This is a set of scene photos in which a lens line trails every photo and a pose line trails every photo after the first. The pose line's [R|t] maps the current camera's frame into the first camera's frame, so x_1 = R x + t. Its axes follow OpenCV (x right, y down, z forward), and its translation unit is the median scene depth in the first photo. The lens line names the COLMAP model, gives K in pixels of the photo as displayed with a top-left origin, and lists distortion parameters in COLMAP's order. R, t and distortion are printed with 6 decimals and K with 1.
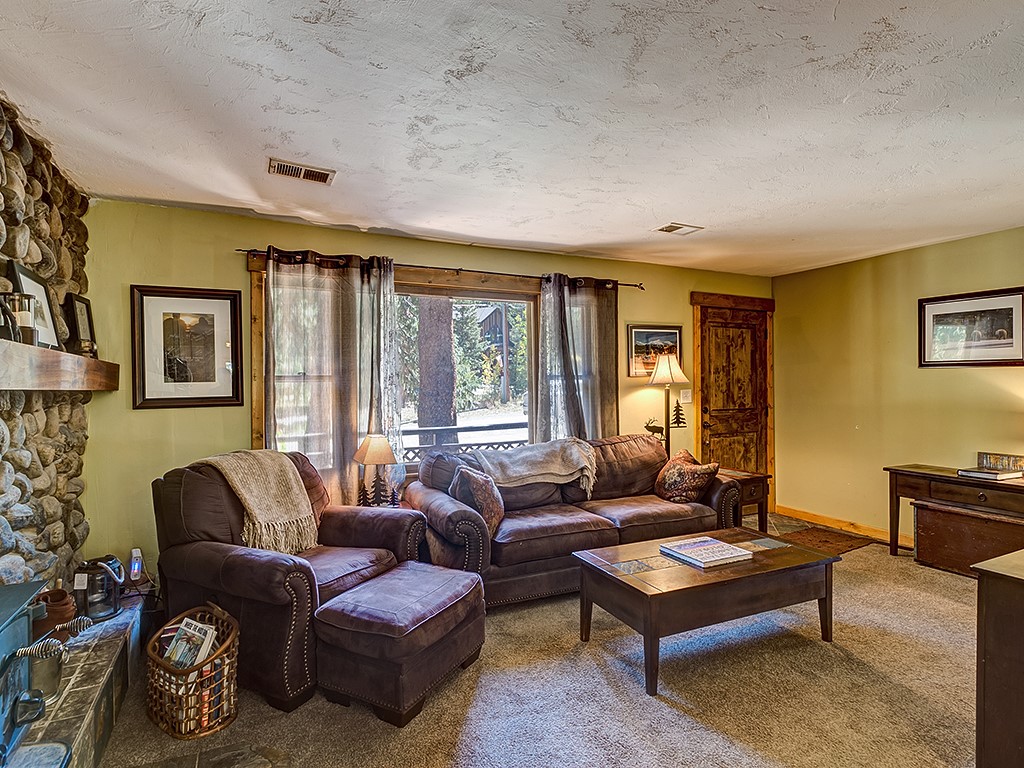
lens RADIAL K [[539.9, 0, 512.0], [0, 539.9, 384.0], [0, 0, 1]] dist [-0.000371, 0.000408]
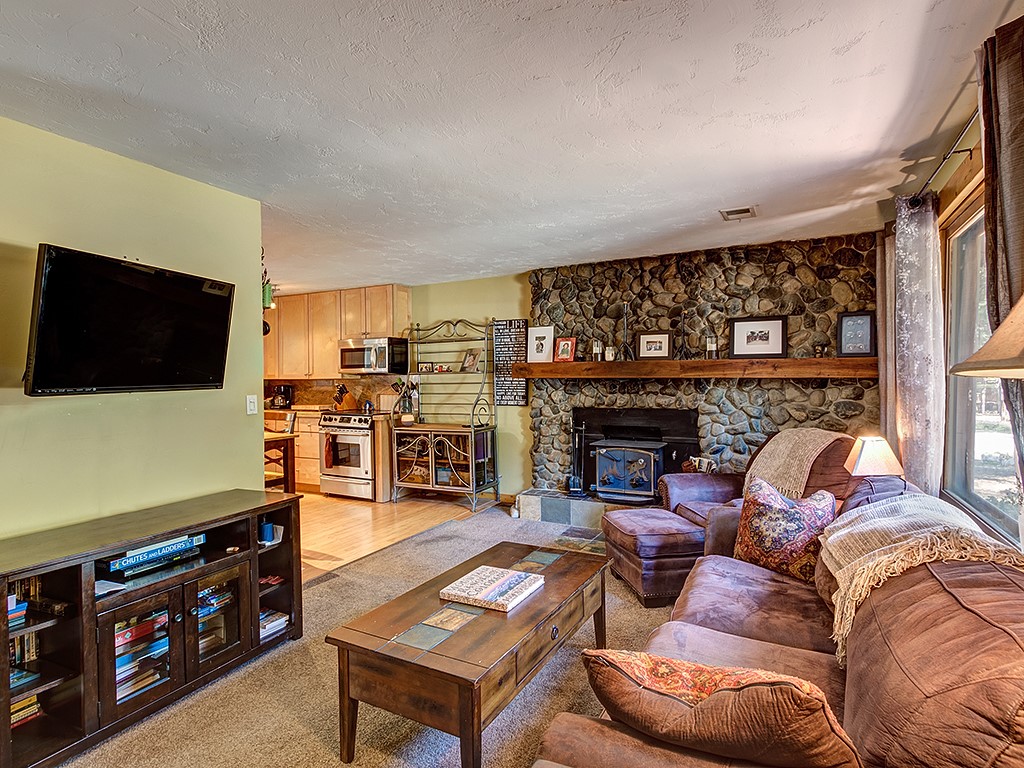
lens RADIAL K [[539.9, 0, 512.0], [0, 539.9, 384.0], [0, 0, 1]] dist [-0.000371, 0.000408]
pose [[-0.811238, 0.017670, -0.584449, 0.674867], [0.012981, 0.999841, 0.012211, 0.000572], [0.584572, 0.002320, -0.811338, 1.405350]]
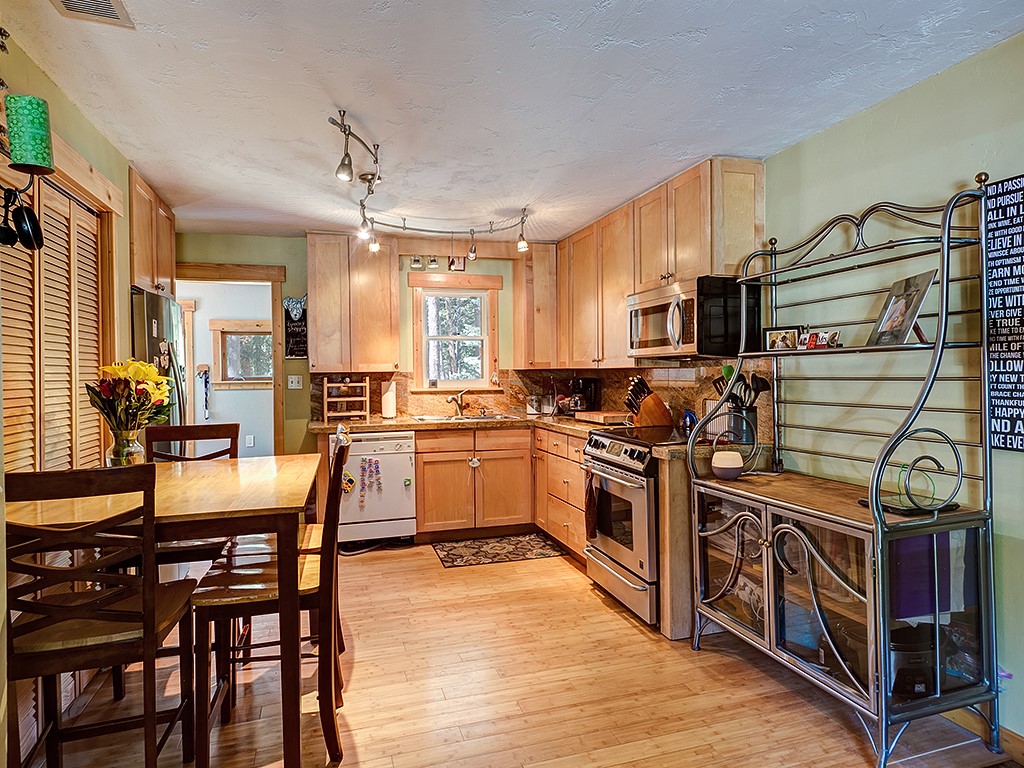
lens RADIAL K [[606.6, 0, 507.2], [0, 606.6, 380.7], [0, 0, 1]] dist [0.003530, 0.001107]
pose [[-0.984033, 0.014662, 0.177379, 0.077499], [0.017447, 0.999748, 0.014148, 0.002146], [-0.177127, 0.017016, -0.984041, 0.665965]]
